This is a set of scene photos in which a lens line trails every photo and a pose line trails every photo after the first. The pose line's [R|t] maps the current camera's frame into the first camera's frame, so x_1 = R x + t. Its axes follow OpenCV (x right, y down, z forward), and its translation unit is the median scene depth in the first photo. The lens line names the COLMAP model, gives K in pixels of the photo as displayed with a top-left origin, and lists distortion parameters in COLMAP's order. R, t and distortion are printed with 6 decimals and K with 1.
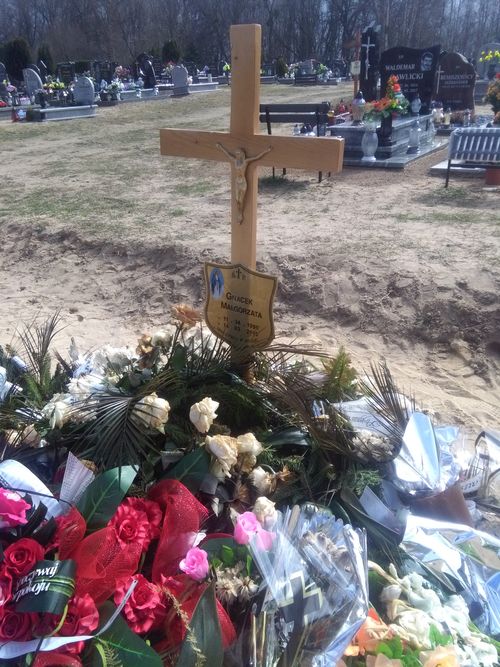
lens RADIAL K [[544.8, 0, 249.4], [0, 544.8, 330.8], [0, 0, 1]] dist [0.015328, -0.027679]
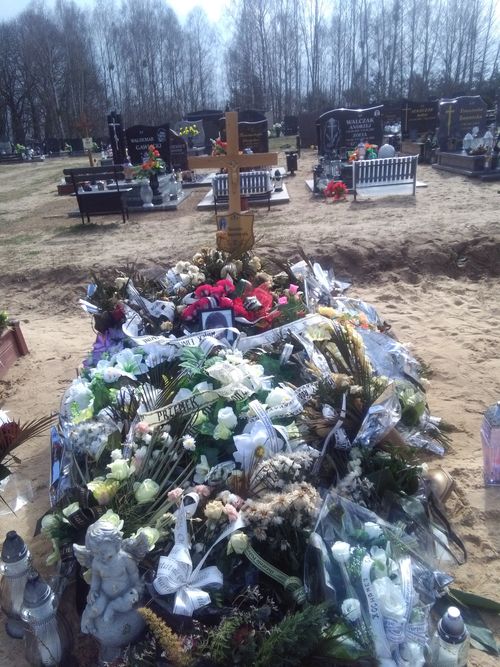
lens RADIAL K [[544.8, 0, 249.4], [0, 544.8, 335.0], [0, 0, 1]] dist [0.015328, -0.027679]
pose [[0.852330, -0.199931, 0.483282, -0.277822], [0.254975, 0.965644, -0.050200, 0.119668], [-0.456642, 0.166012, 0.874024, -0.220570]]
